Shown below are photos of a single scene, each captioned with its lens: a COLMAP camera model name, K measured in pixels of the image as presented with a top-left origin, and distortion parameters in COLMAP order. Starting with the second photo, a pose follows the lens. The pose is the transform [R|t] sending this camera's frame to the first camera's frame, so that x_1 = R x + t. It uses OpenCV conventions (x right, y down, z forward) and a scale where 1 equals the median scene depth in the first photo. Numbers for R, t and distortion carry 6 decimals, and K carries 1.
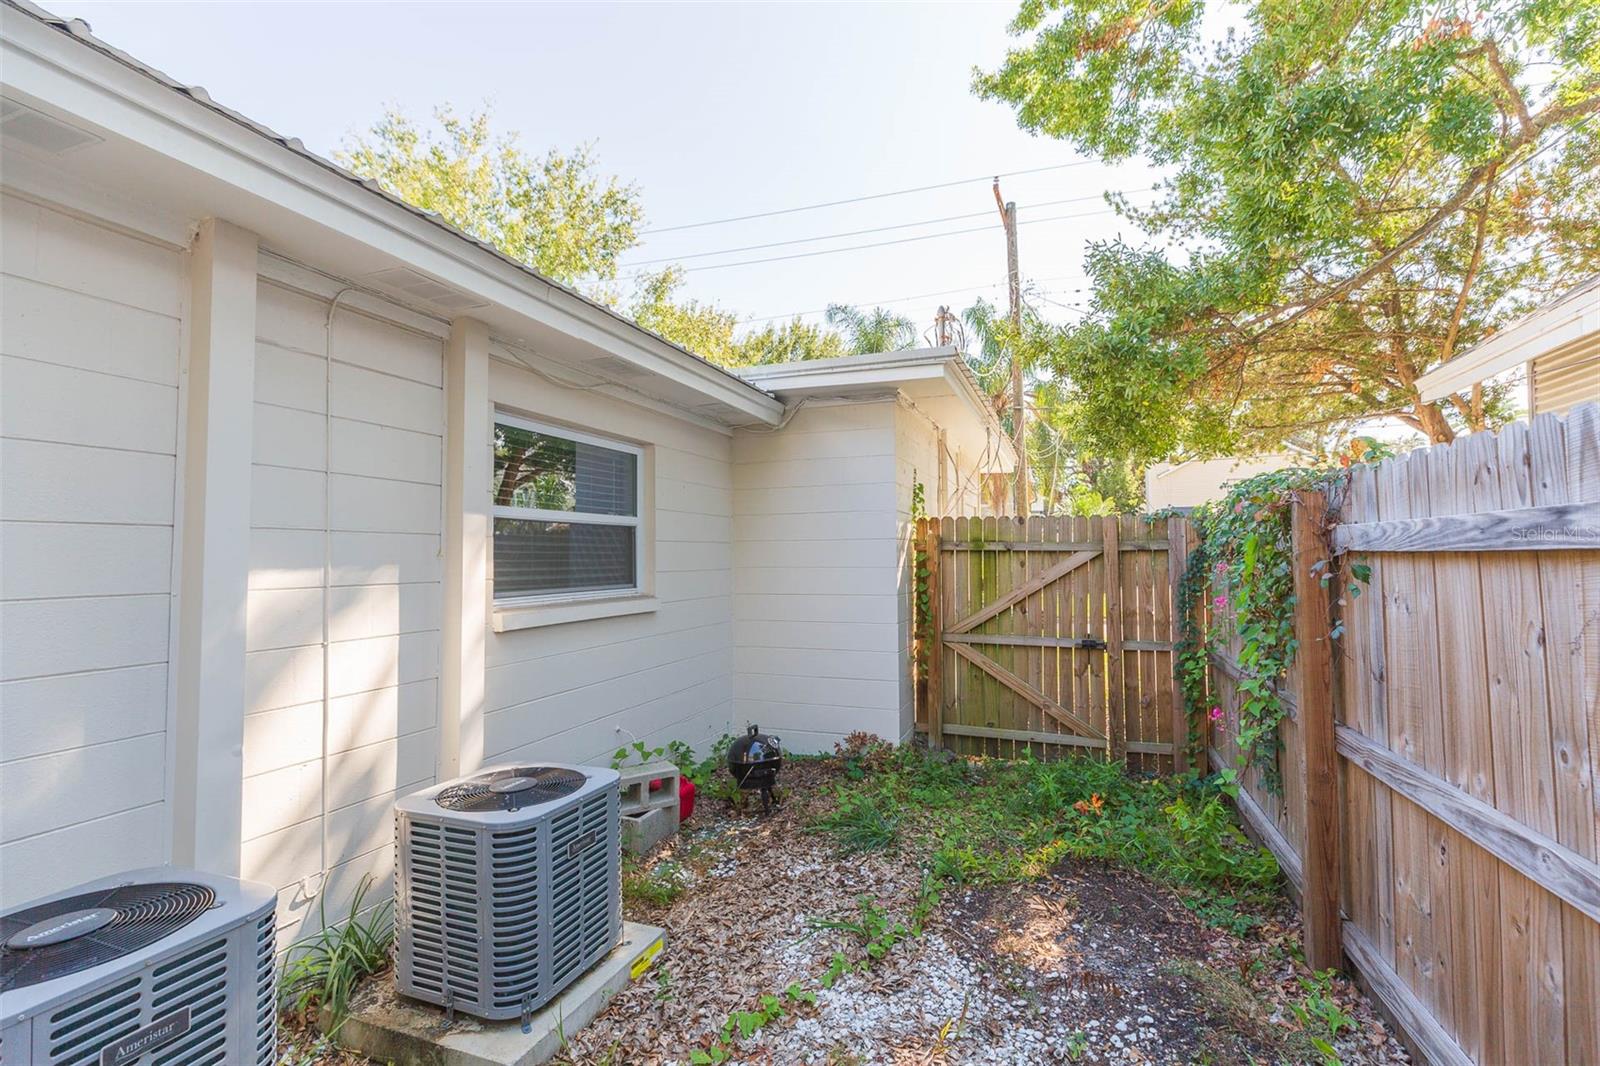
lens RADIAL K [[728.7, 0, 810.1], [0, 728.7, 532.4], [0, 0, 1]] dist [0.002841, 0.000165]
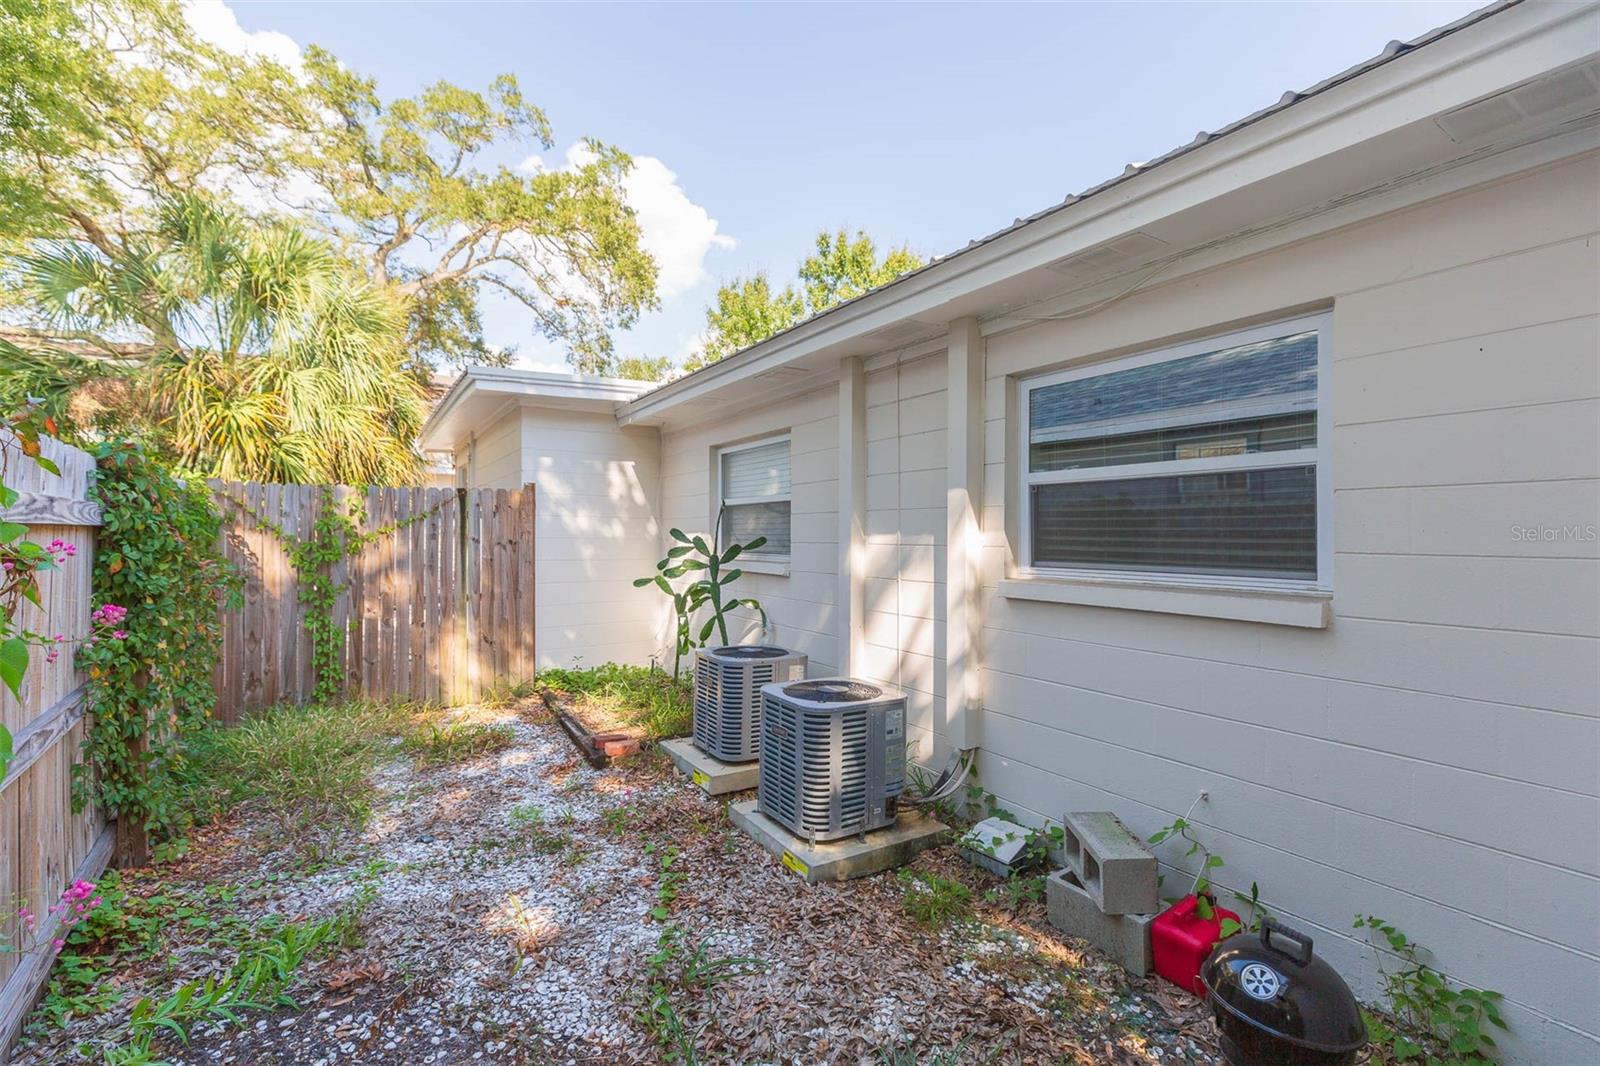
lens RADIAL K [[683.0, 0, 800.0], [0, 683.0, 533.0], [0, 0, 1]] dist [-0.024592, 0.000120]
pose [[-0.597242, 0.001750, -0.802059, 0.629914], [0.028015, 0.999433, -0.018680, 0.064927], [0.801572, -0.033626, -0.596952, 1.617605]]
